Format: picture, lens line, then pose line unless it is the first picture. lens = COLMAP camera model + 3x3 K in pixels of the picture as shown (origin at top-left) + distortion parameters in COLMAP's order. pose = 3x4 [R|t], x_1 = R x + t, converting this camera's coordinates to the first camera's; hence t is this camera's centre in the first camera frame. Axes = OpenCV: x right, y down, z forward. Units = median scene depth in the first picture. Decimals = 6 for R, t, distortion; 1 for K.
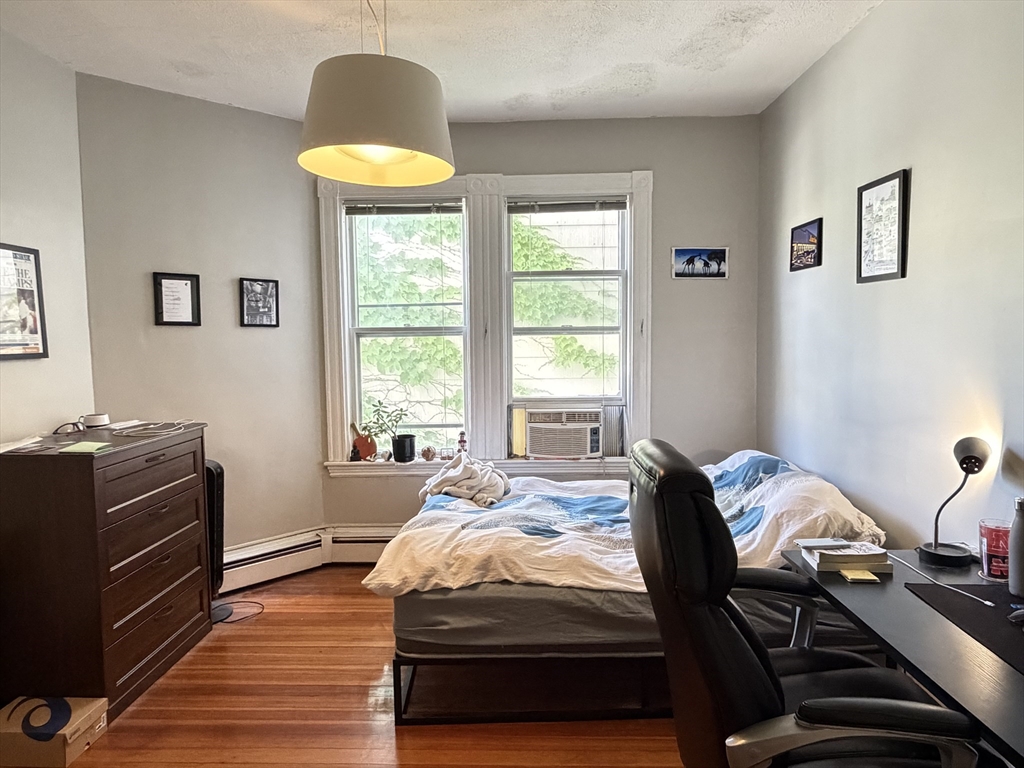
lens RADIAL K [[652.2, 0, 509.6], [0, 652.2, 383.5], [0, 0, 1]] dist [0.004449, 0.000138]
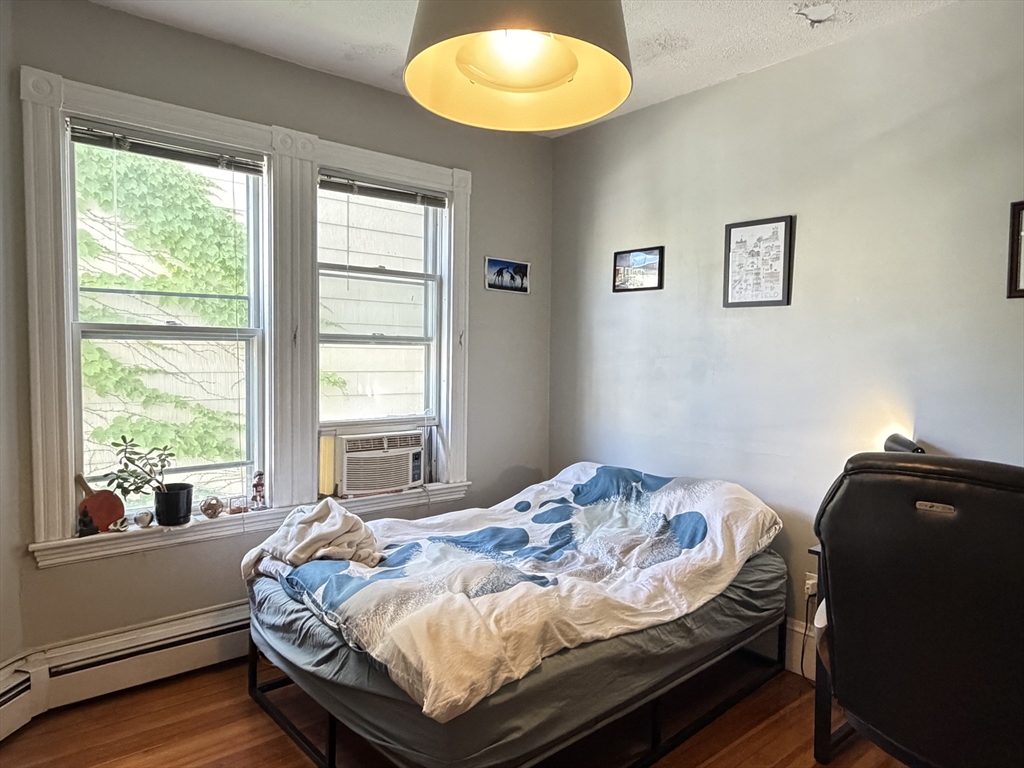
lens RADIAL K [[652.2, 0, 510.3], [0, 652.2, 387.2], [0, 0, 1]] dist [0.004449, 0.000138]
pose [[0.755571, -0.010989, 0.654975, -0.348406], [0.024871, 0.999620, -0.011920, -0.005734], [-0.654594, 0.025297, 0.755557, 0.262452]]
